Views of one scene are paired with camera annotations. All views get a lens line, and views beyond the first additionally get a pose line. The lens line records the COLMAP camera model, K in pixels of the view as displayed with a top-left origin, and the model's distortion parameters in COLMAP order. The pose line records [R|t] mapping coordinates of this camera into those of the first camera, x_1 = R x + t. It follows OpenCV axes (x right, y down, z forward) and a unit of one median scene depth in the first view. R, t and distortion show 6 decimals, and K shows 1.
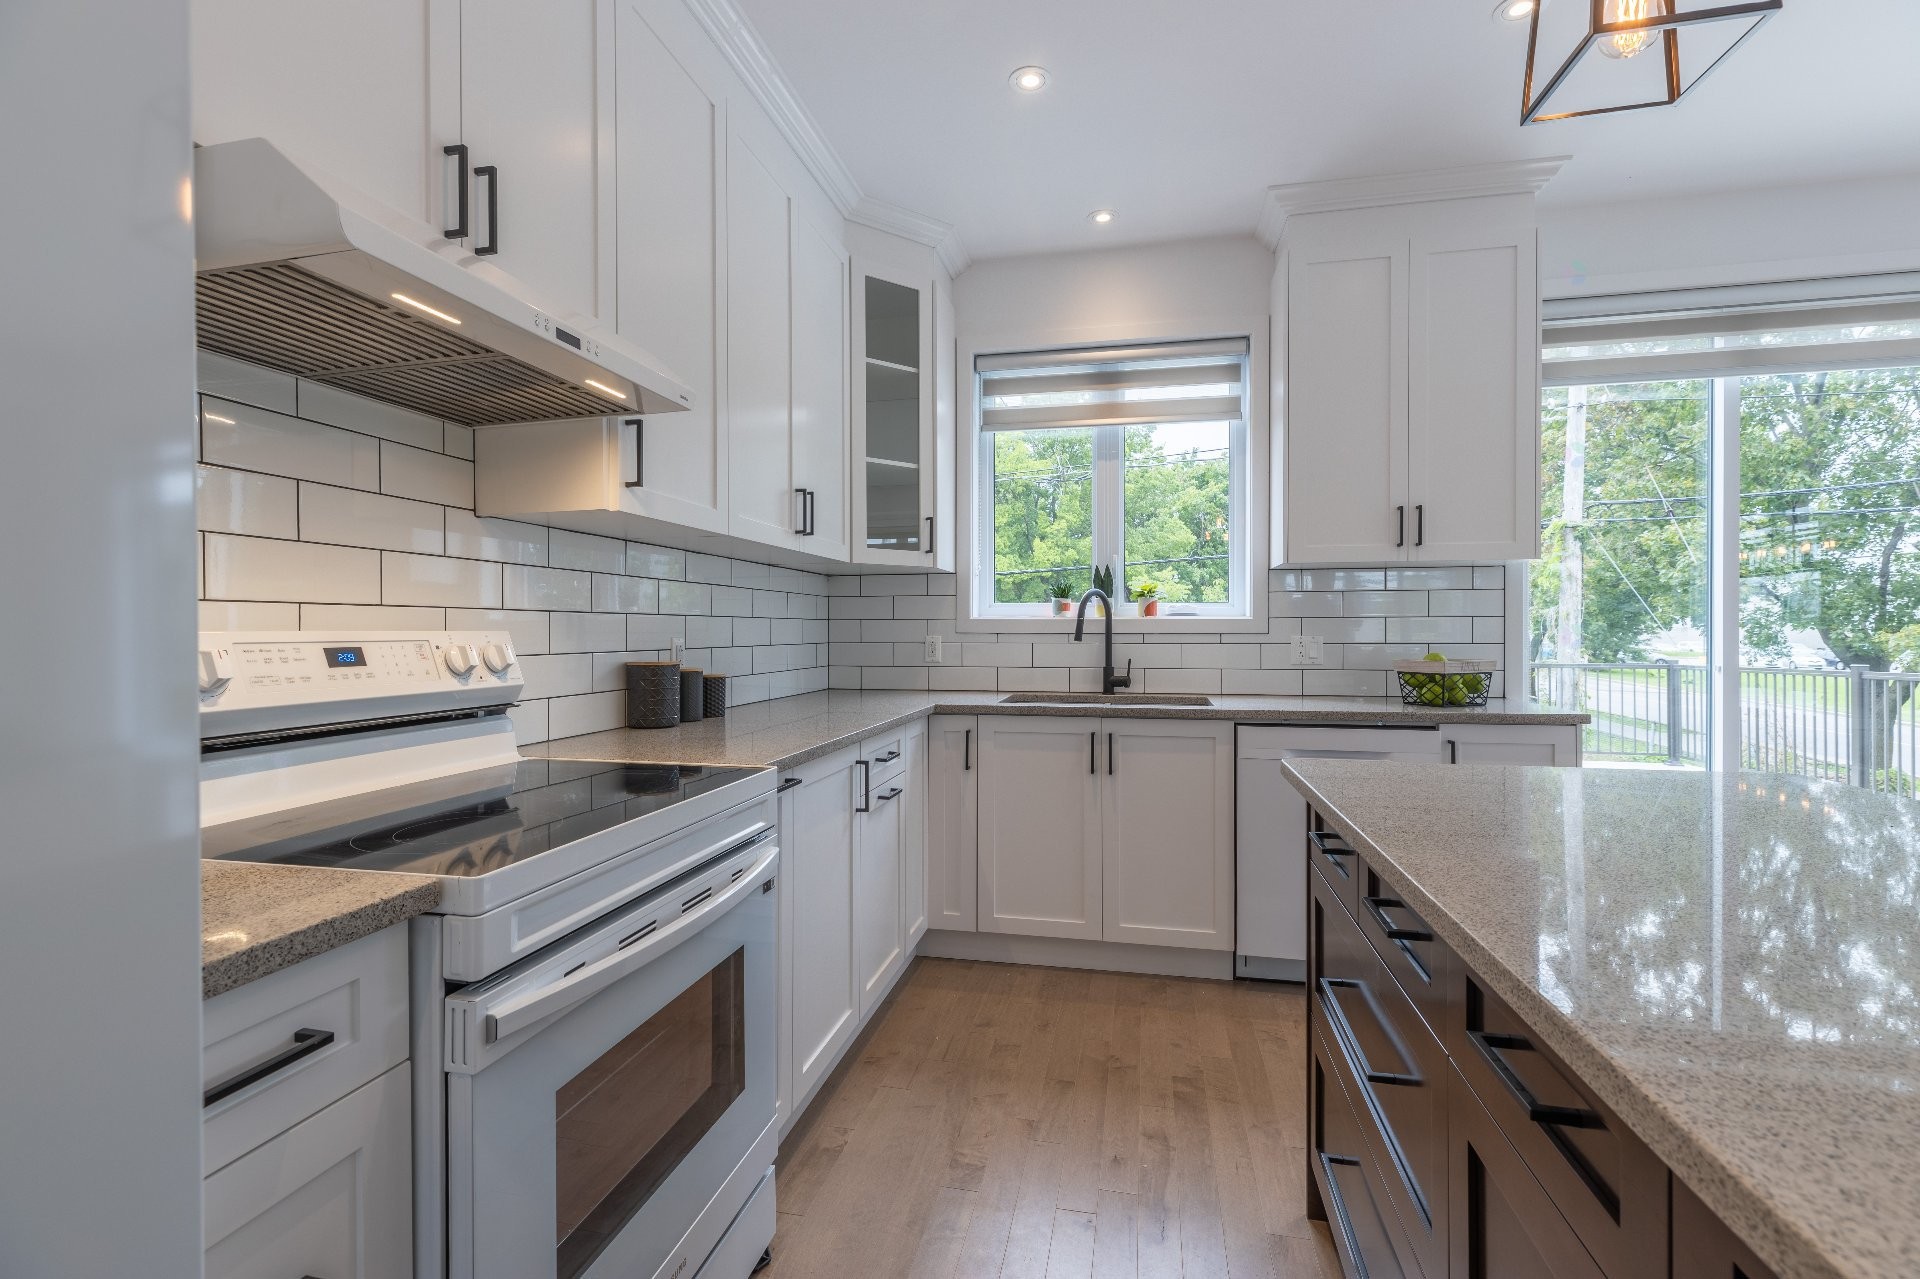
lens RADIAL K [[858.9, 0, 961.6], [0, 858.9, 633.7], [0, 0, 1]] dist [0.013508, 0.000045]
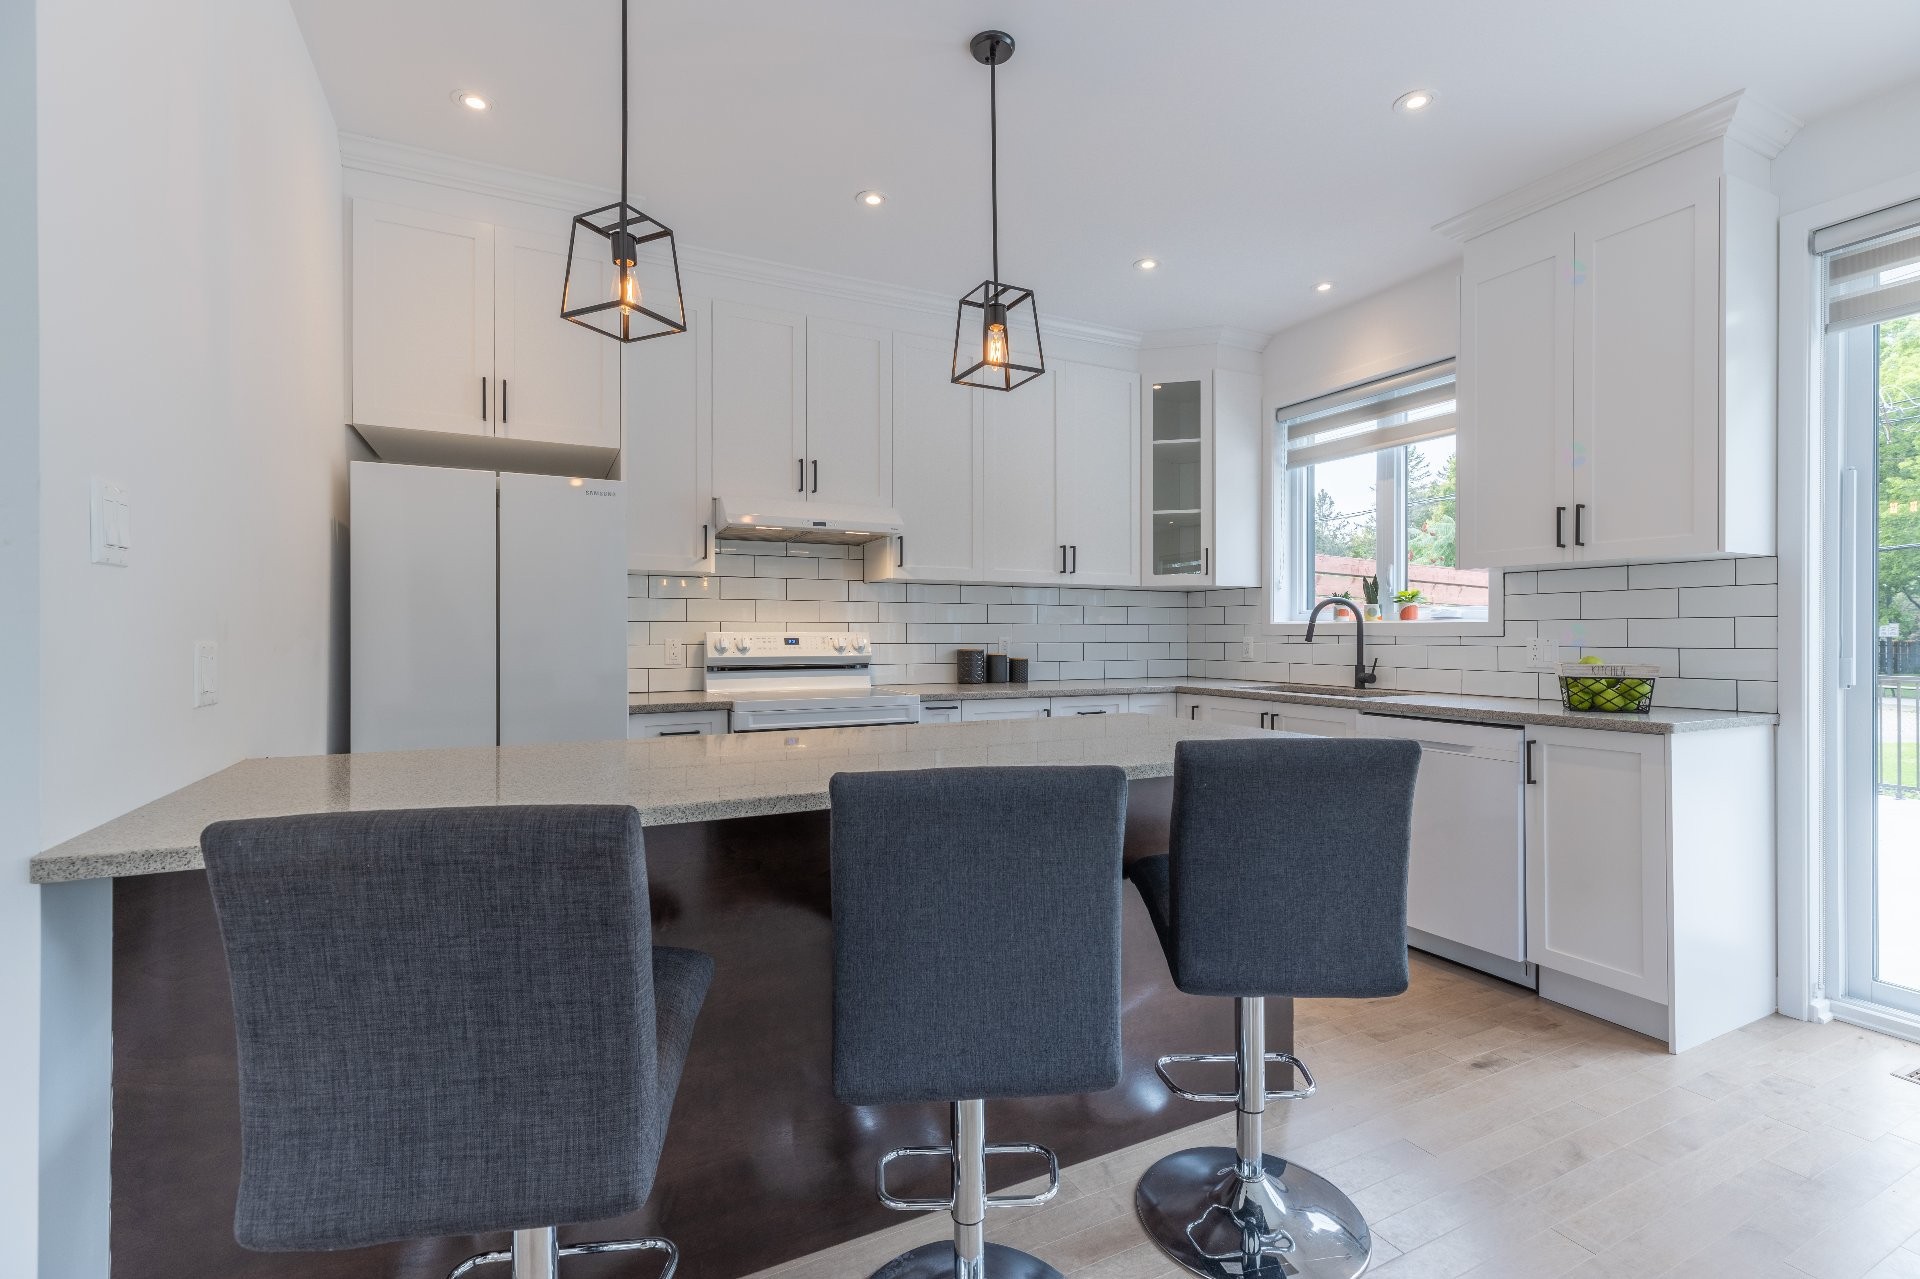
lens RADIAL K [[863.3, 0, 953.1], [0, 863.3, 635.9], [0, 0, 1]] dist [0.002427, 0.000481]
pose [[0.624435, 0.003352, -0.781069, 0.802255], [-0.004714, 0.999989, 0.000523, 0.002151], [0.781062, 0.003355, 0.624444, -0.151545]]
